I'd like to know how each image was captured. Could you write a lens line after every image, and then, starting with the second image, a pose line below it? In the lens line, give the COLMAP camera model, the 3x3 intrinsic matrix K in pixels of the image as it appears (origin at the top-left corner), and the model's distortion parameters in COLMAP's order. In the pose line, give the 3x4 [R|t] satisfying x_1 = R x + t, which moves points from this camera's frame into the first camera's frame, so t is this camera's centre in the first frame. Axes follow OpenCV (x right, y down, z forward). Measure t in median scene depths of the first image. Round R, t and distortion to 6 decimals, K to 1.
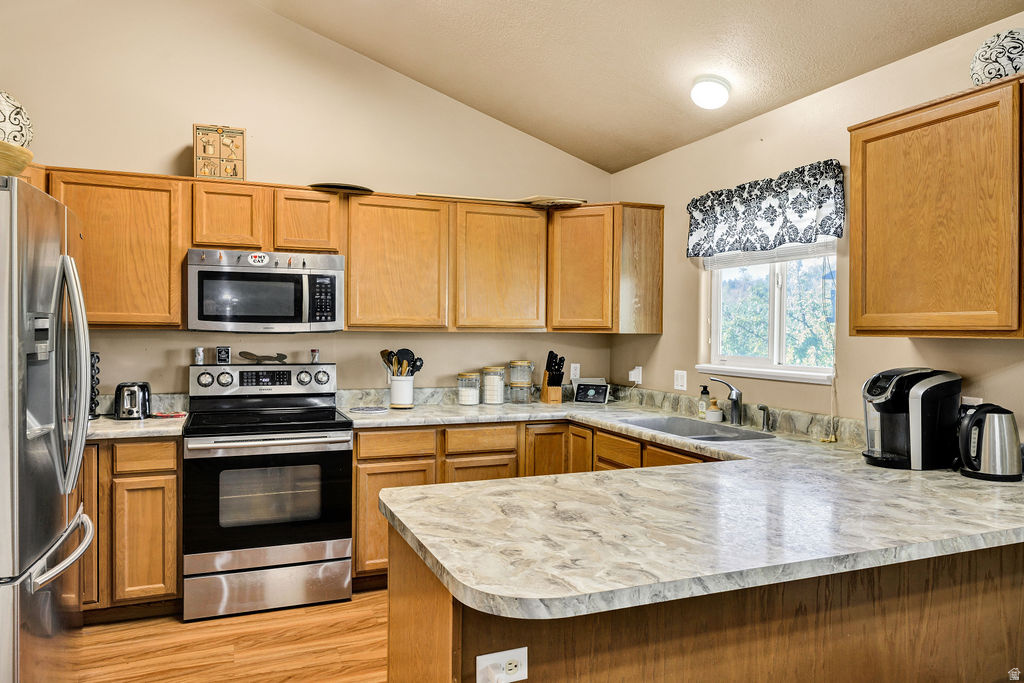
lens RADIAL K [[686.3, 0, 512.0], [0, 686.3, 341.5], [0, 0, 1]] dist [0.005361, 0.000313]
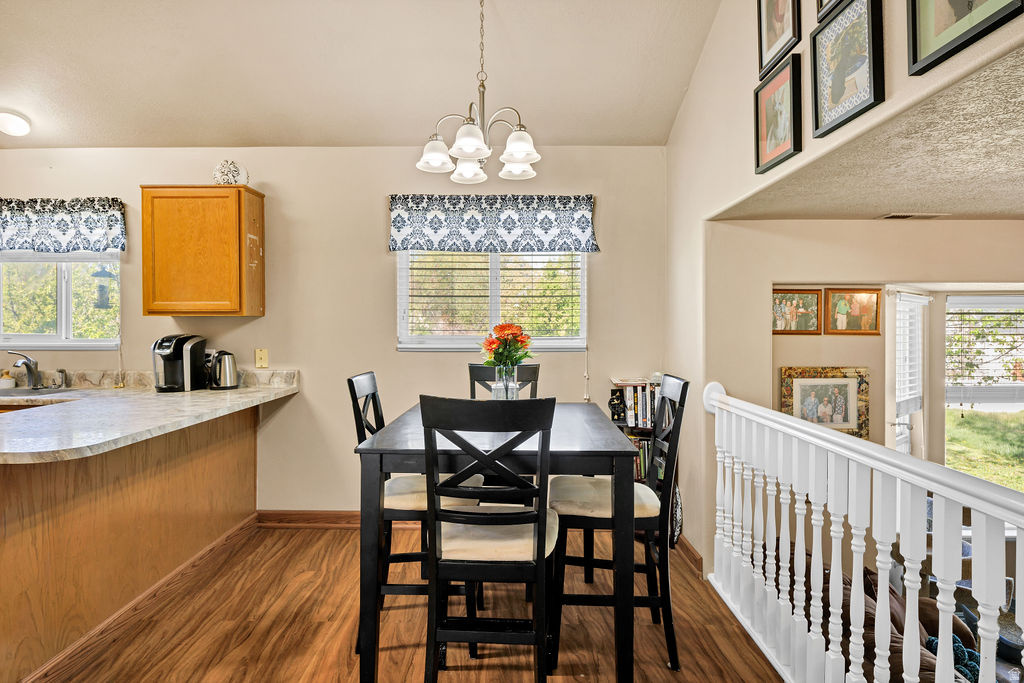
lens RADIAL K [[633.0, 0, 512.0], [0, 633.0, 341.5], [0, 0, 1]] dist [-0.061675, -0.000249]
pose [[0.389903, -0.027218, 0.920453, -0.438237], [0.012994, 0.999626, 0.024055, 0.025409], [-0.920764, 0.002582, 0.390111, -0.308150]]
